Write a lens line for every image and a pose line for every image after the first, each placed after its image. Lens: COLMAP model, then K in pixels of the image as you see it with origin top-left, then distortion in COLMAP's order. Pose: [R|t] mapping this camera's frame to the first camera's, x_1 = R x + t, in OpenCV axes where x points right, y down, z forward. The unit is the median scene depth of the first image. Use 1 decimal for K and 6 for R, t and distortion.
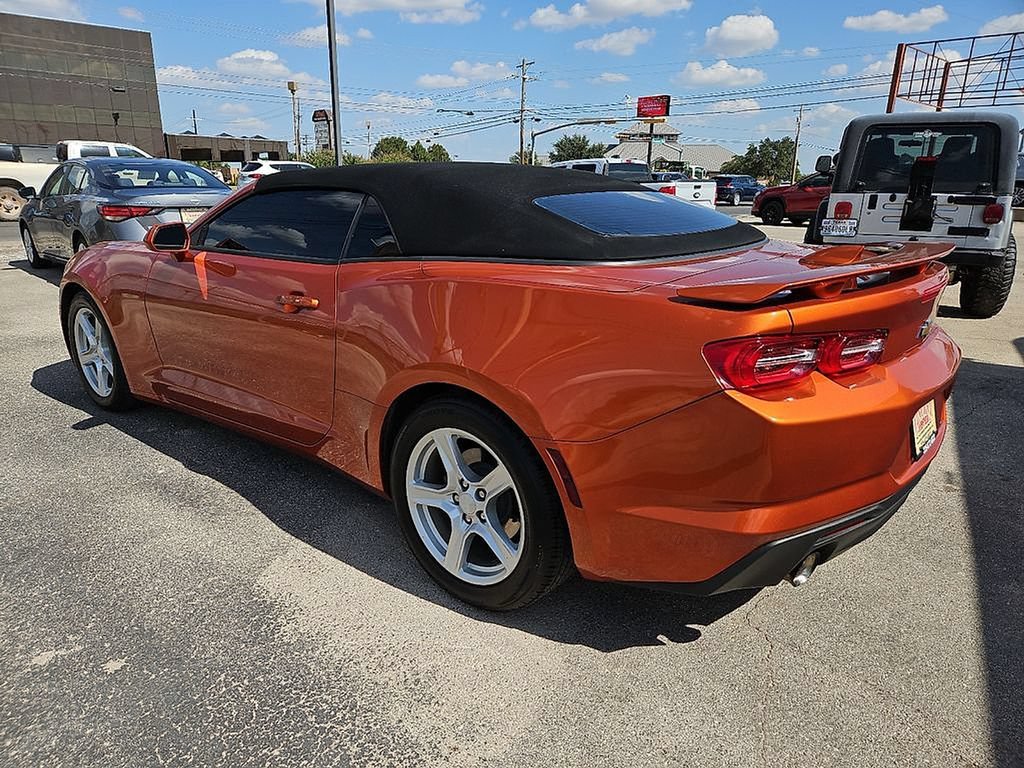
lens RADIAL K [[706.2, 0, 496.4], [0, 706.2, 401.4], [0, 0, 1]] dist [0.059878, -0.052885]
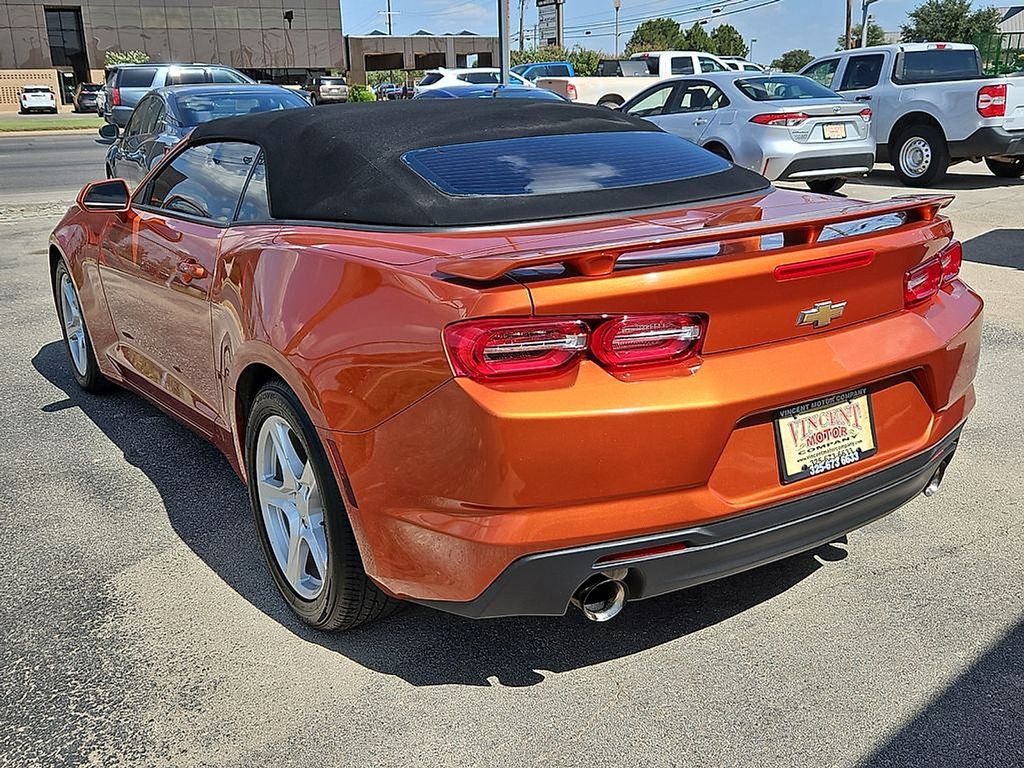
lens RADIAL K [[1071.1, 0, 513.8], [0, 1071.1, 384.7], [0, 0, 1]] dist [0.044366, 0.000000]
pose [[0.958730, 0.036072, -0.282020, 0.033027], [-0.043245, 0.998879, -0.019250, 0.000673], [0.281010, 0.030652, 0.959215, -0.011328]]
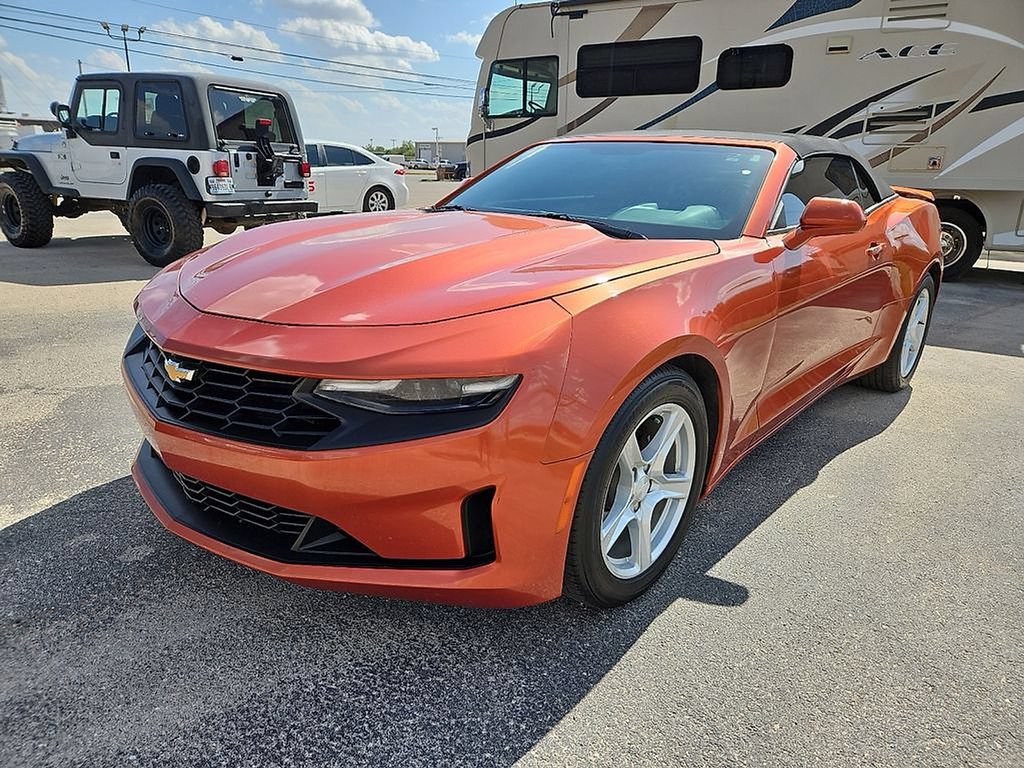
lens RADIAL K [[706.2, 0, 520.5], [0, 706.2, 386.6], [0, 0, 1]] dist [0.059878, -0.052885]
pose [[-0.023875, -0.309798, 0.950502, -0.101844], [0.266783, 0.914320, 0.304707, -0.031217], [-0.963461, 0.260853, 0.060820, 0.105656]]
